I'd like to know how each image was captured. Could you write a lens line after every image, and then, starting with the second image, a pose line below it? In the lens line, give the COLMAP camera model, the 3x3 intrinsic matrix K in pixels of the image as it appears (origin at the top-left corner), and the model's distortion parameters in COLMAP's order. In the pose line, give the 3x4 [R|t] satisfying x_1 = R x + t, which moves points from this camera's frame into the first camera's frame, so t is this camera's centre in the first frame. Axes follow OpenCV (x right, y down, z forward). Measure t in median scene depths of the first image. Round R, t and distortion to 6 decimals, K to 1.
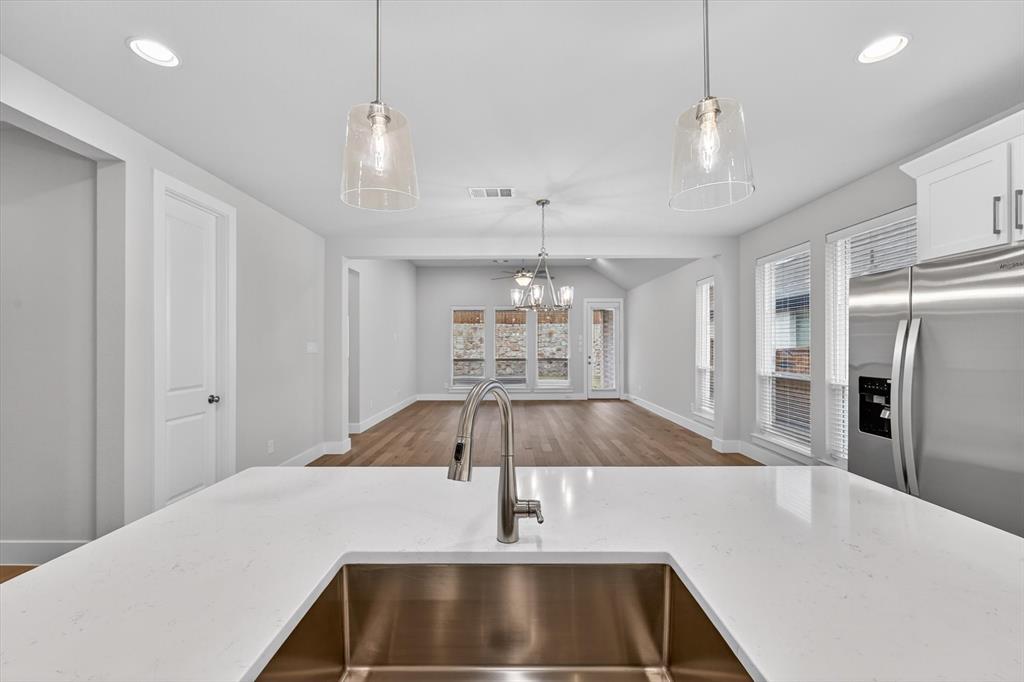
lens RADIAL K [[406.2, 0, 513.4], [0, 406.2, 345.8], [0, 0, 1]] dist [0.002087, -0.000065]
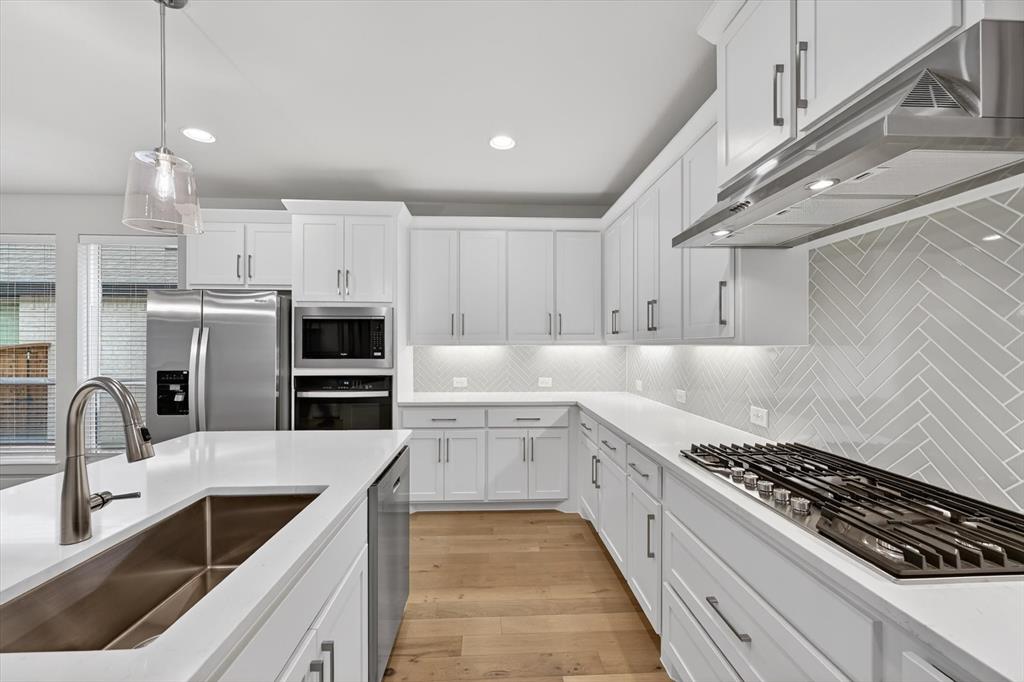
lens RADIAL K [[404.4, 0, 511.0], [0, 404.4, 343.5], [0, 0, 1]] dist [-0.001097, 0.000096]
pose [[-0.055892, 0.006187, 0.998418, -0.493363], [0.000225, 0.999981, -0.006184, 0.000741], [-0.998437, -0.000121, -0.055893, -0.001070]]
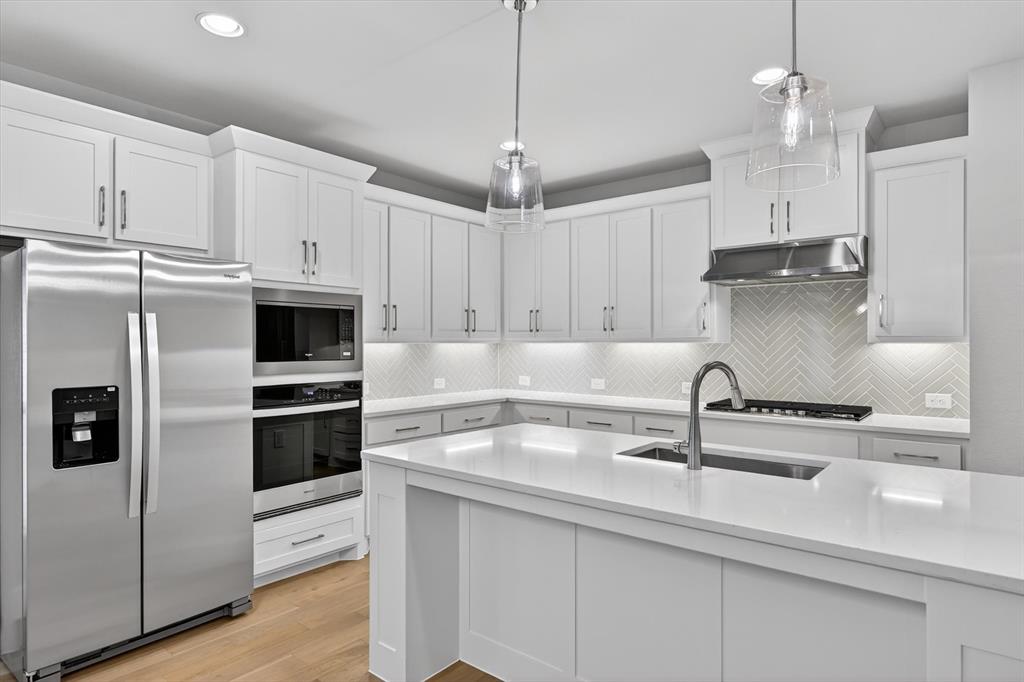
lens RADIAL K [[582.8, 0, 512.0], [0, 582.8, 341.0], [0, 0, 1]] dist [-0.000618, 0.000026]
pose [[-0.778621, 0.005023, 0.627475, -0.401415], [0.002635, 0.999985, -0.004736, 0.002290], [-0.627489, -0.002034, -0.778623, 1.457309]]
